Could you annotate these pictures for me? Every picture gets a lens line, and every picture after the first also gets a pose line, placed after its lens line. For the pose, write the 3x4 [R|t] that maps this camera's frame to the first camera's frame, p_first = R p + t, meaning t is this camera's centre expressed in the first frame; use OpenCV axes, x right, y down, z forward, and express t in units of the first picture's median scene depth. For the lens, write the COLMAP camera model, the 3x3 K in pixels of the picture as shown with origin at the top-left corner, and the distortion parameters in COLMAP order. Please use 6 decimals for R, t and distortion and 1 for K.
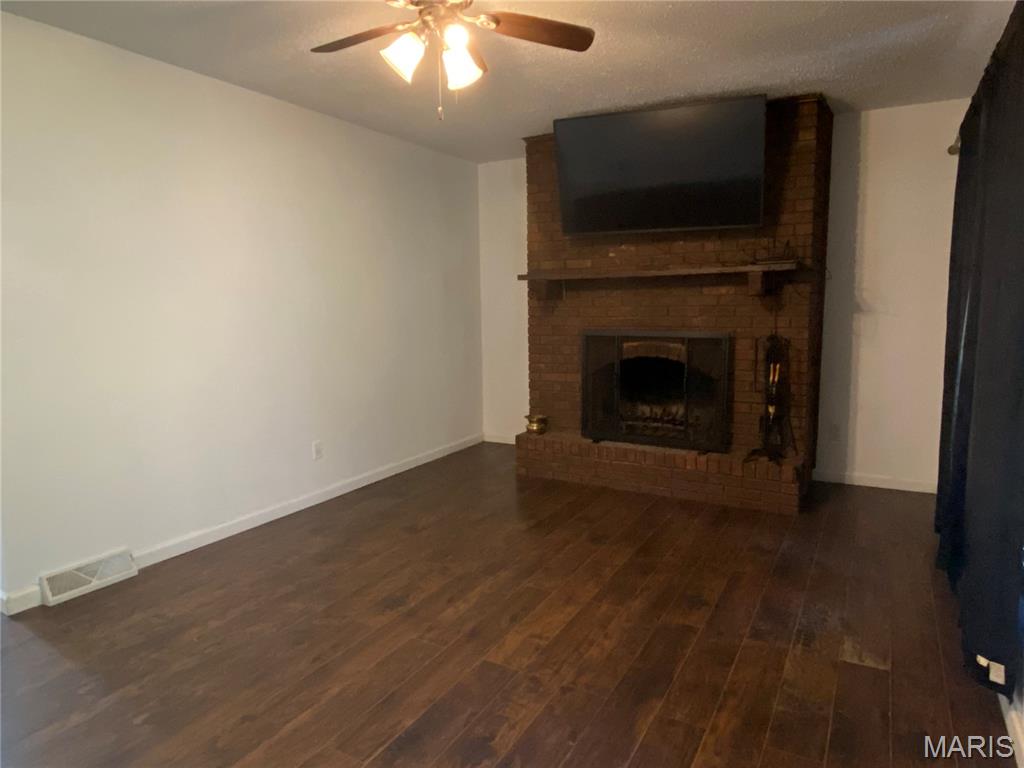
lens RADIAL K [[640.4, 0, 512.0], [0, 640.4, 384.0], [0, 0, 1]] dist [0.014247, -0.002623]
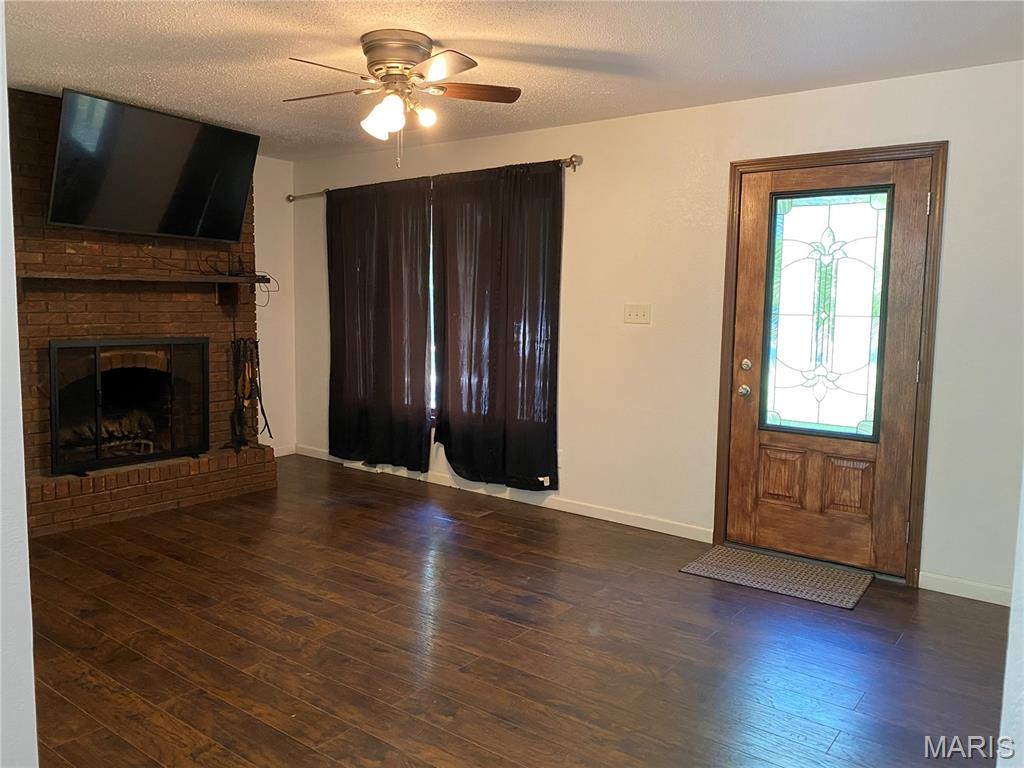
lens RADIAL K [[773.1, 0, 512.0], [0, 773.1, 384.0], [0, 0, 1]] dist [0.003174, 0.000914]
pose [[0.130748, -0.089047, 0.987408, -0.871089], [0.110518, 0.991060, 0.074742, -0.044415], [-0.985236, 0.099354, 0.139421, 0.335577]]
